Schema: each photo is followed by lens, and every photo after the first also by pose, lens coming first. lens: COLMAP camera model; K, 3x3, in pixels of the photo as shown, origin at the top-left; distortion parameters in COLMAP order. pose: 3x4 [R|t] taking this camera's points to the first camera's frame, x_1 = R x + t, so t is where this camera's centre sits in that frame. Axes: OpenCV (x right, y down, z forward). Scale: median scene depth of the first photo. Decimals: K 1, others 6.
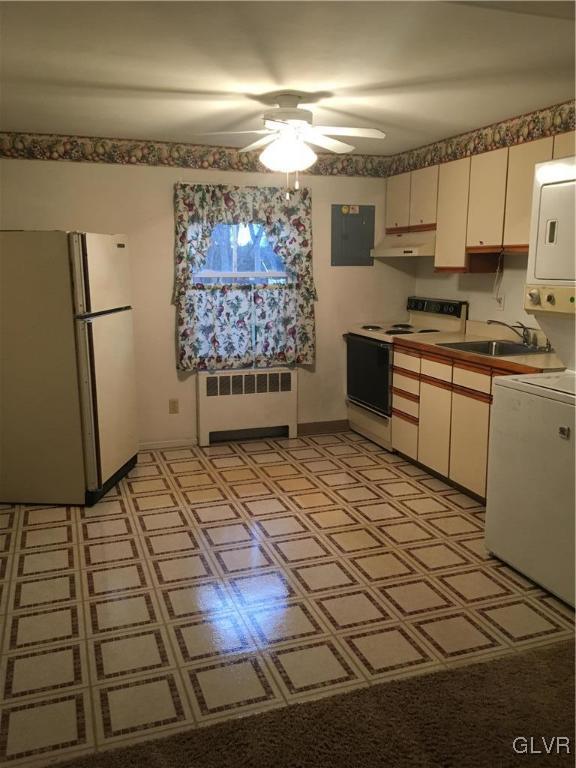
lens RADIAL K [[655.4, 0, 286.5], [0, 655.4, 390.8], [0, 0, 1]] dist [0.078681, -0.114412]
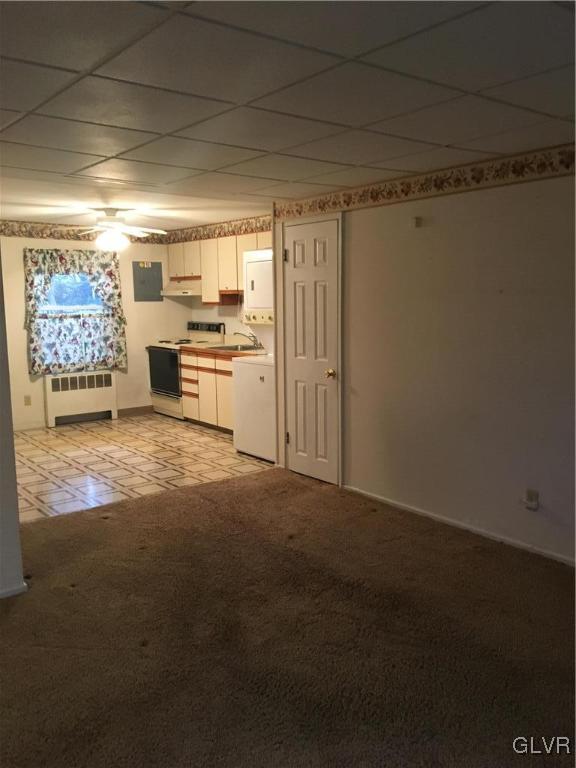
lens RADIAL K [[655.4, 0, 293.6], [0, 655.4, 384.0], [0, 0, 1]] dist [0.078681, -0.114412]
pose [[0.944775, -0.053844, 0.323265, -0.091407], [0.072852, 0.996235, -0.046983, 0.100320], [-0.319518, 0.067939, 0.945141, -0.557588]]
